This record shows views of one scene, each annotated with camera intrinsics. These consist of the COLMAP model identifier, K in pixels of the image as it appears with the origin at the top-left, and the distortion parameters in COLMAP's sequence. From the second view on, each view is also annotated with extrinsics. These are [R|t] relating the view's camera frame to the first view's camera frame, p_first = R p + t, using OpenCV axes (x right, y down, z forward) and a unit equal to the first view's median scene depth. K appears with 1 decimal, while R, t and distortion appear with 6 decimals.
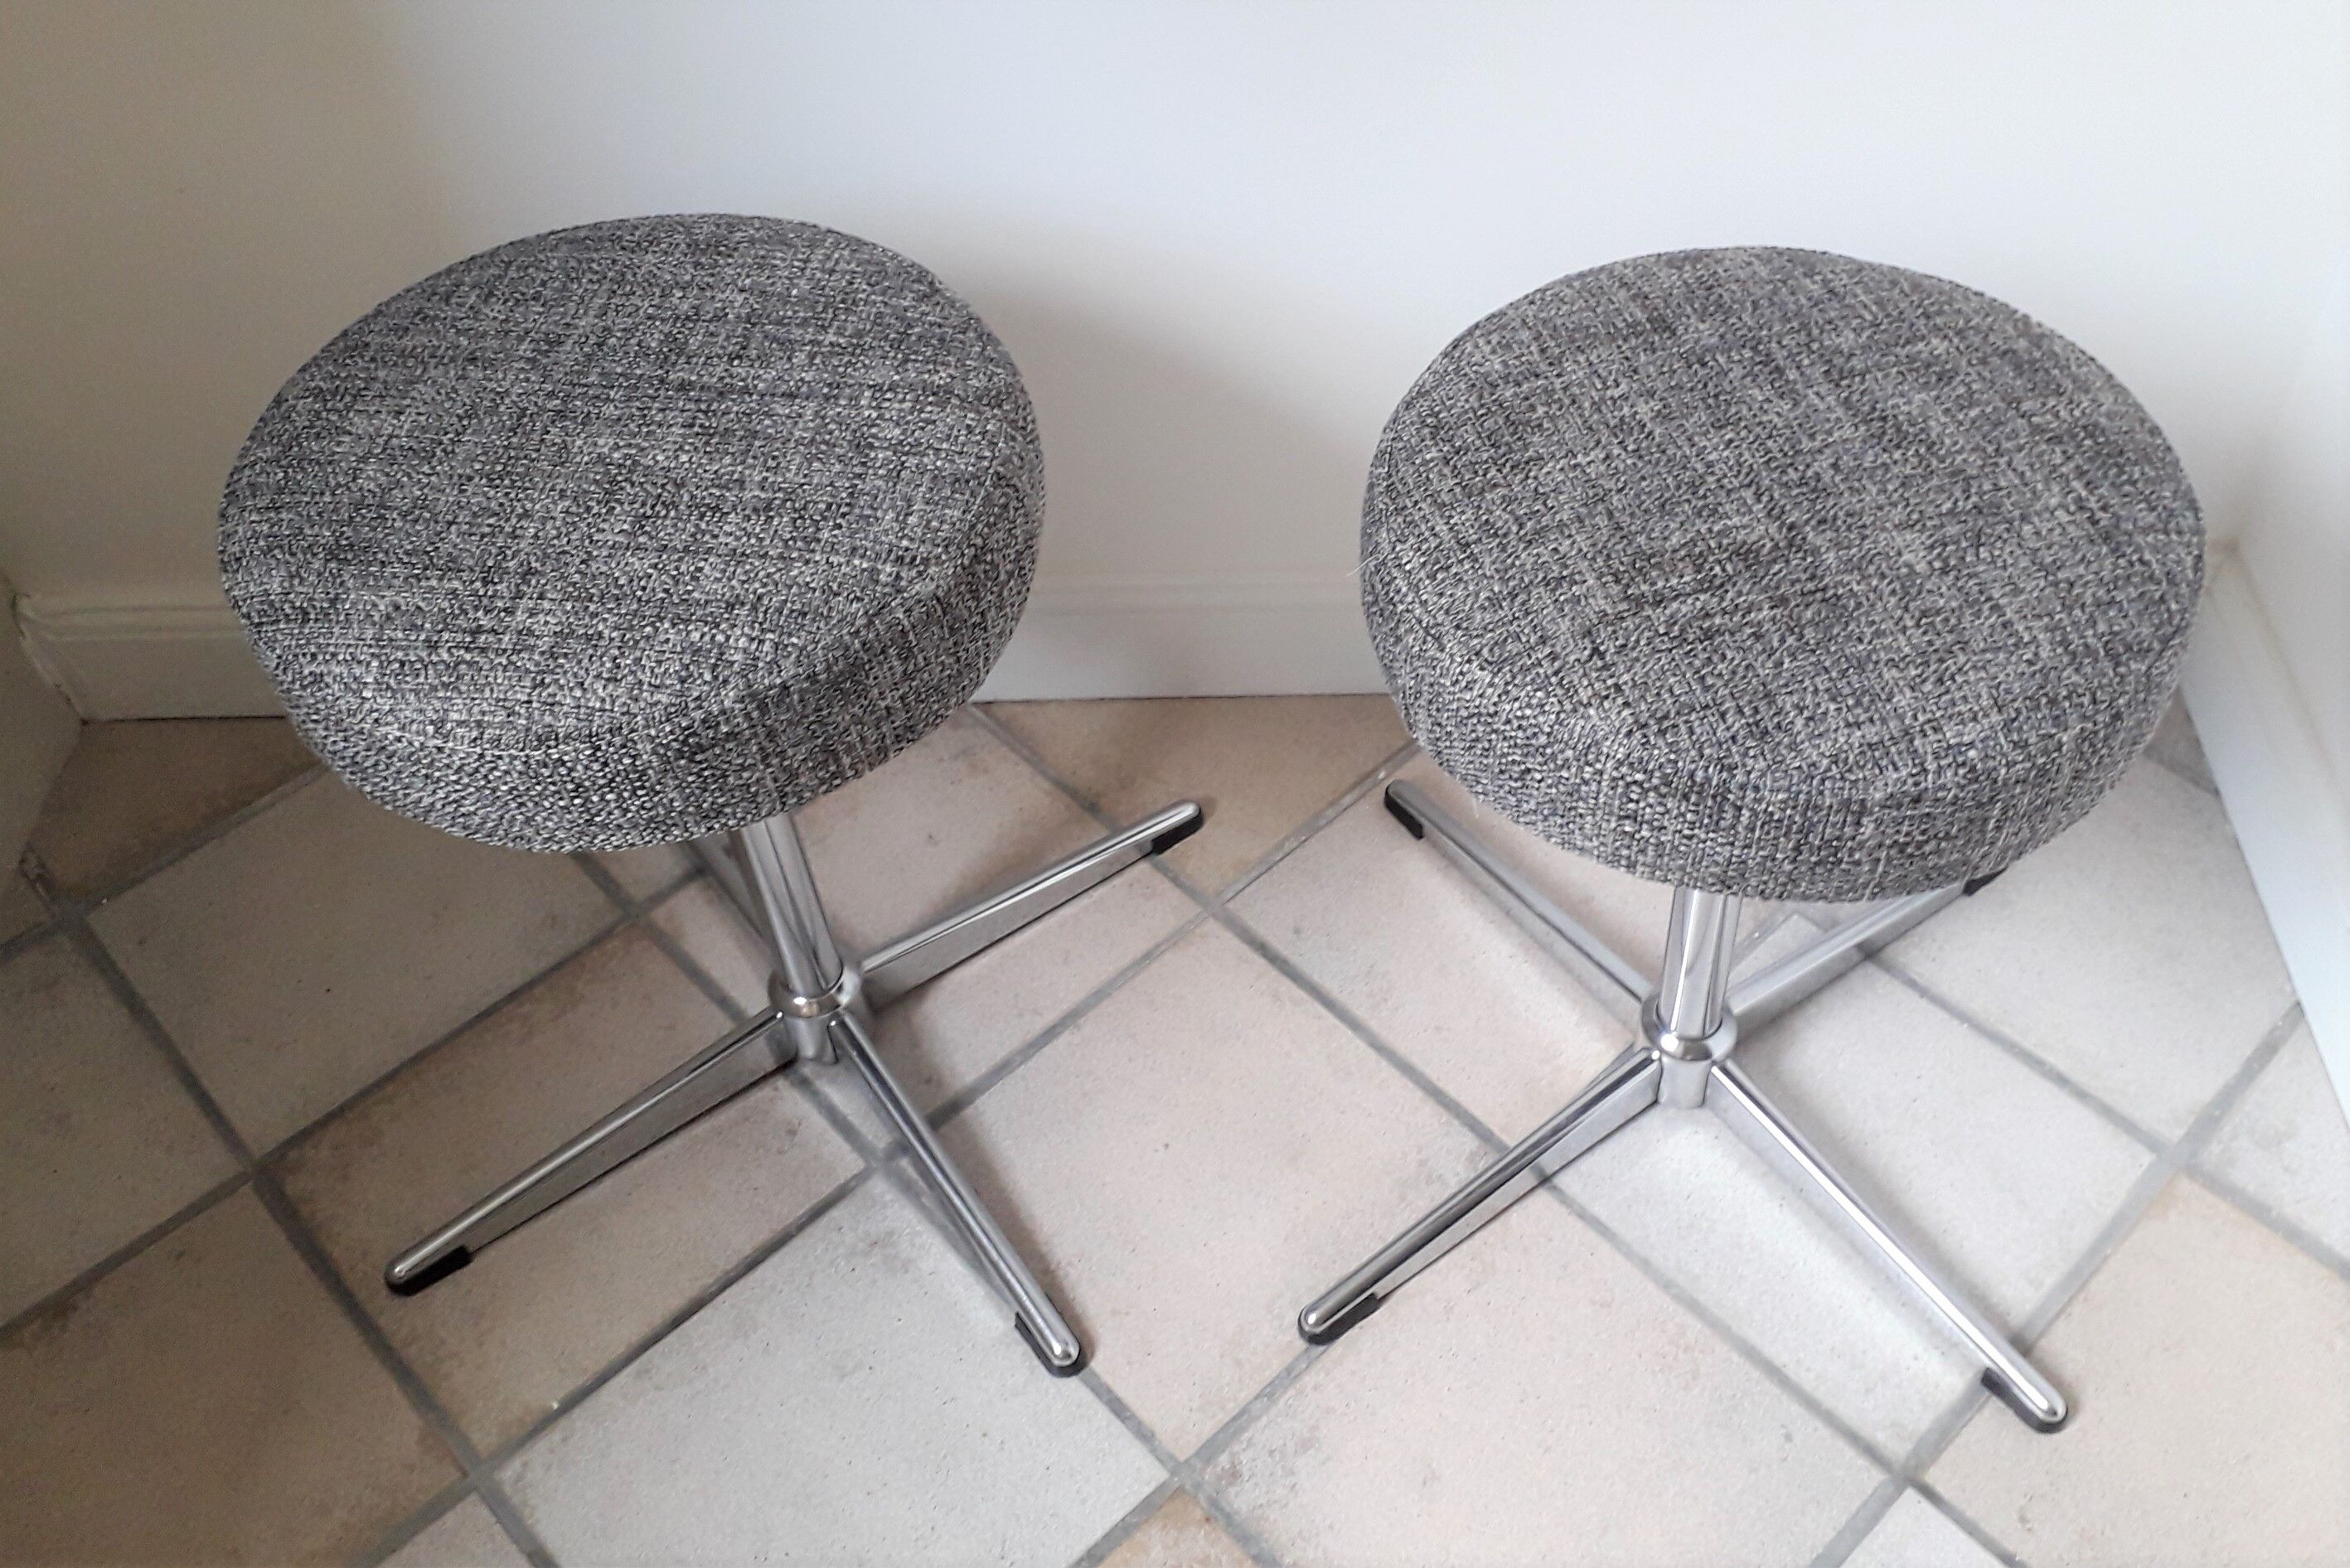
lens RADIAL K [[2020.8, 0, 1178.3], [0, 2020.8, 730.5], [0, 0, 1]] dist [0.064012, -0.120627]
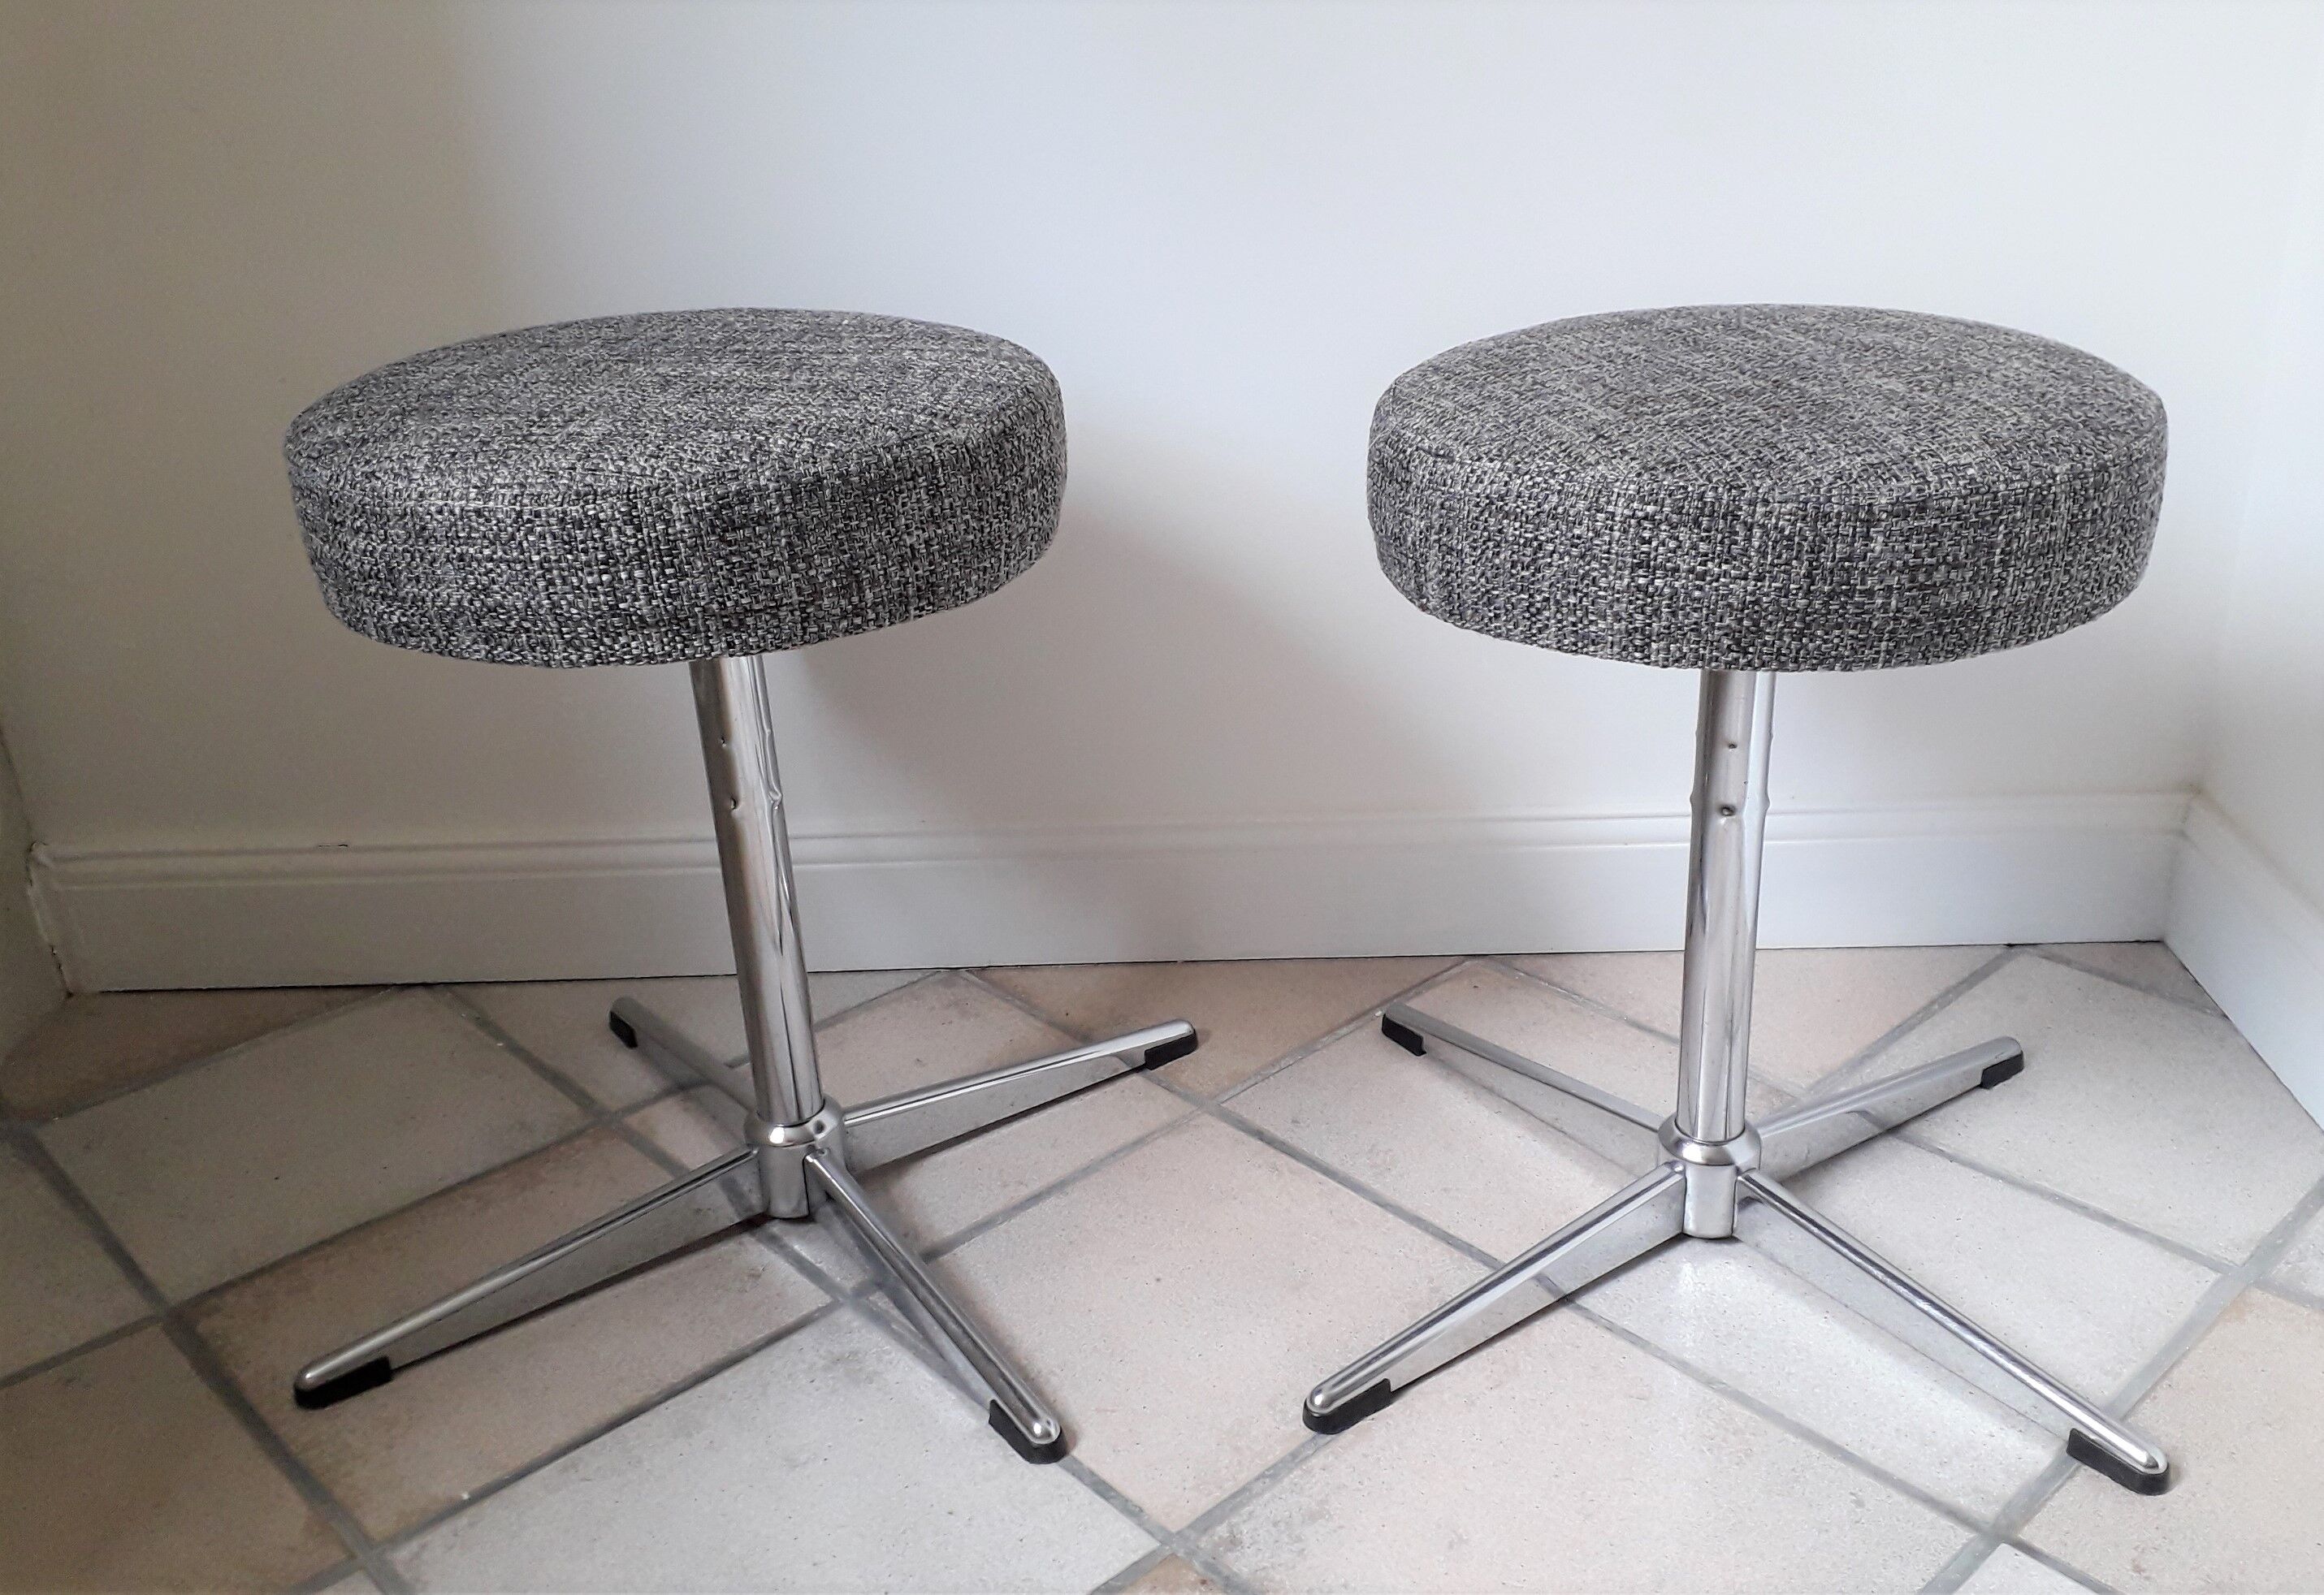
lens RADIAL K [[1971.6, 0, 1166.8], [0, 1971.6, 781.5], [0, 0, 1]] dist [0.048963, -0.072847]
pose [[0.999698, 0.024336, 0.003299, -0.012080], [-0.021541, 0.933416, -0.358150, 0.364257], [-0.011795, 0.357971, 0.933658, 0.082660]]
